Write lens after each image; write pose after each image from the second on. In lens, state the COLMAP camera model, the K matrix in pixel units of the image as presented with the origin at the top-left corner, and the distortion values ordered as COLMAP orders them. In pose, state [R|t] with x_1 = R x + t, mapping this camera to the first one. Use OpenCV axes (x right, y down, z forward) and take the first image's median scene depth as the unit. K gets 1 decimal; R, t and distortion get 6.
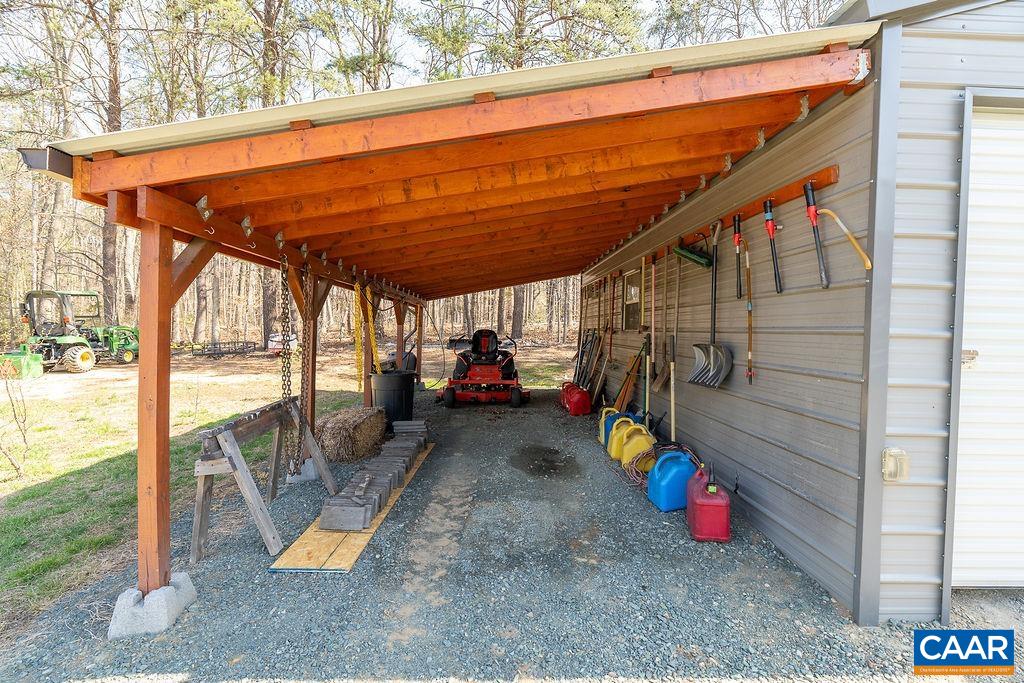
lens RADIAL K [[462.0, 0, 516.9], [0, 462.0, 342.4], [0, 0, 1]] dist [-0.001192, 0.000090]
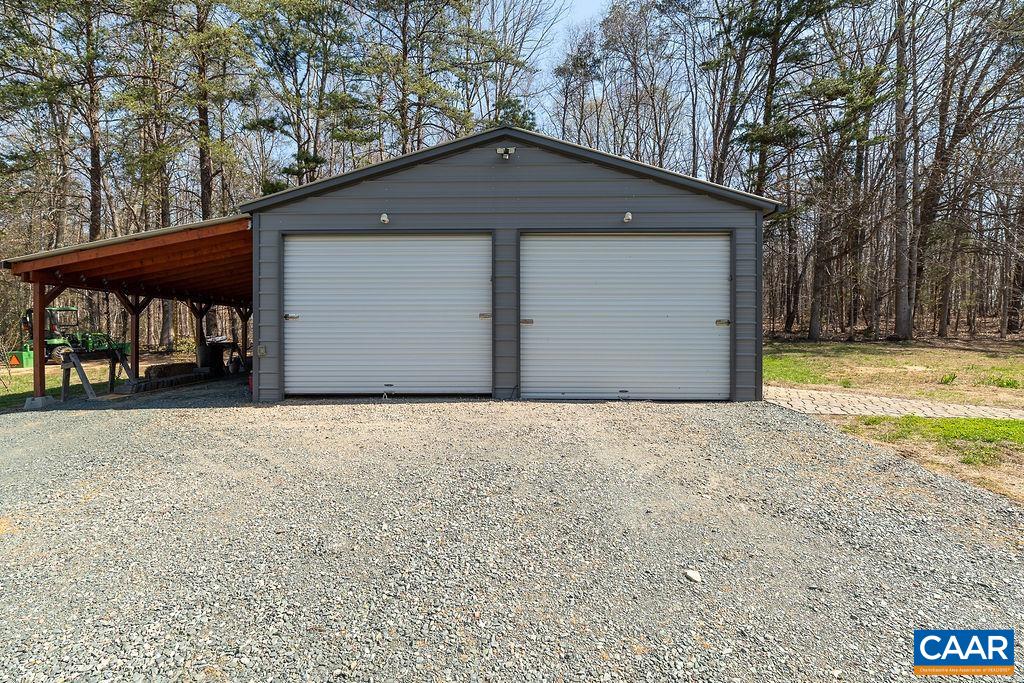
lens RADIAL K [[462.0, 0, 510.7], [0, 462.0, 337.9], [0, 0, 1]] dist [-0.001192, 0.000090]
pose [[0.999216, -0.025406, -0.030376, 1.937644], [0.024491, 0.999246, -0.030115, 0.236966], [0.031118, 0.029348, 0.999085, -1.565100]]
